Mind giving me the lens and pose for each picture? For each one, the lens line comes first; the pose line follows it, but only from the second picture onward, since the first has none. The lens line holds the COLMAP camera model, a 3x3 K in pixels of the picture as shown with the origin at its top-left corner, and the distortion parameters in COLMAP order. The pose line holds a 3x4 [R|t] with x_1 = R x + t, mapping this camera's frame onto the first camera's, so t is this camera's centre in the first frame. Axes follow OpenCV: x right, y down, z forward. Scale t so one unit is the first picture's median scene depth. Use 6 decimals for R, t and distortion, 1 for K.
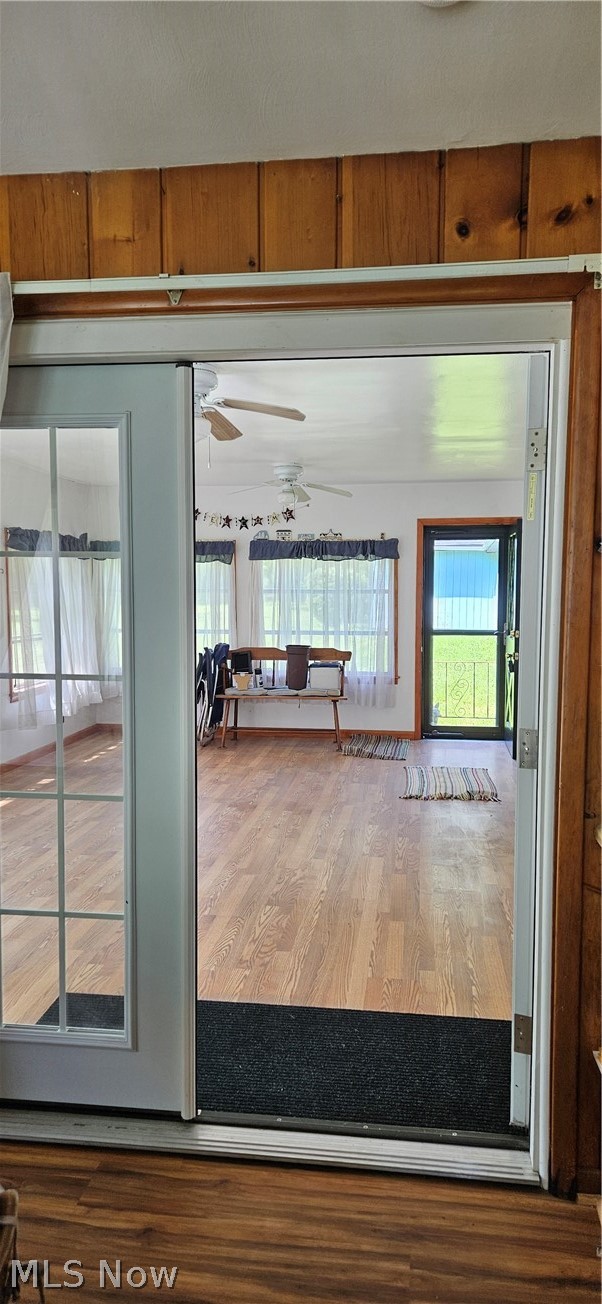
lens RADIAL K [[855.2, 0, 298.8], [0, 855.2, 655.9], [0, 0, 1]] dist [0.001543, -0.001314]
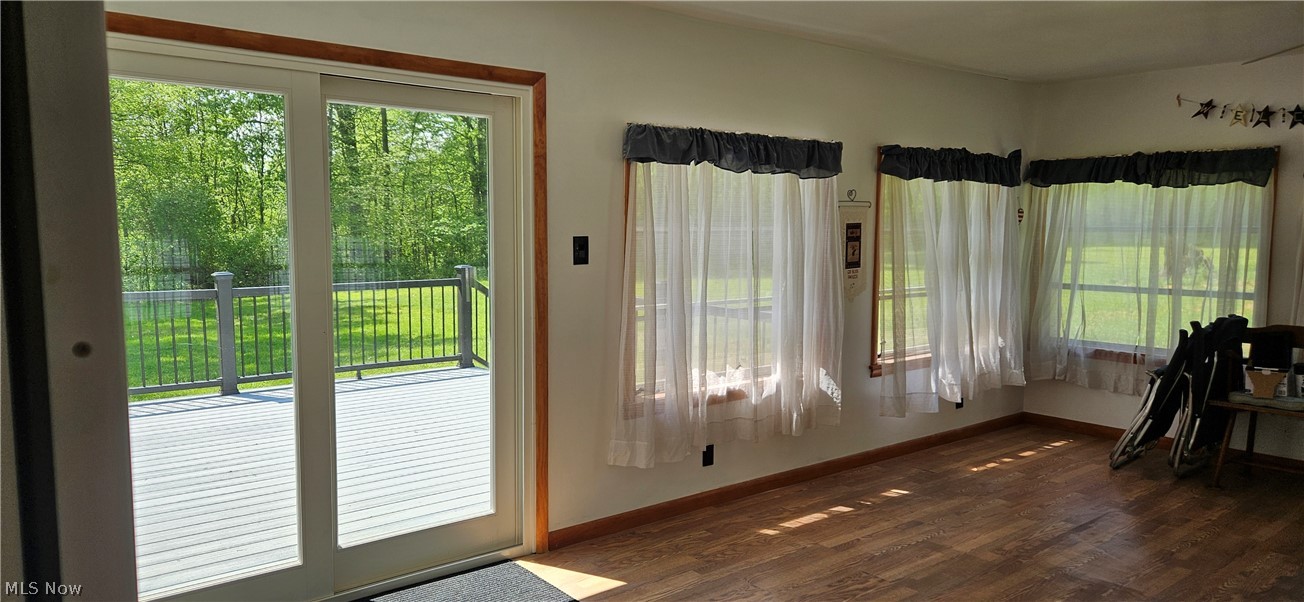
lens RADIAL K [[855.2, 0, 634.3], [0, 855.2, 300.1], [0, 0, 1]] dist [0.001543, -0.001314]
pose [[0.704290, 0.065210, -0.706911, 0.042950], [-0.053499, 0.997816, 0.038744, -0.028301], [0.707894, 0.010532, 0.706241, 0.277367]]
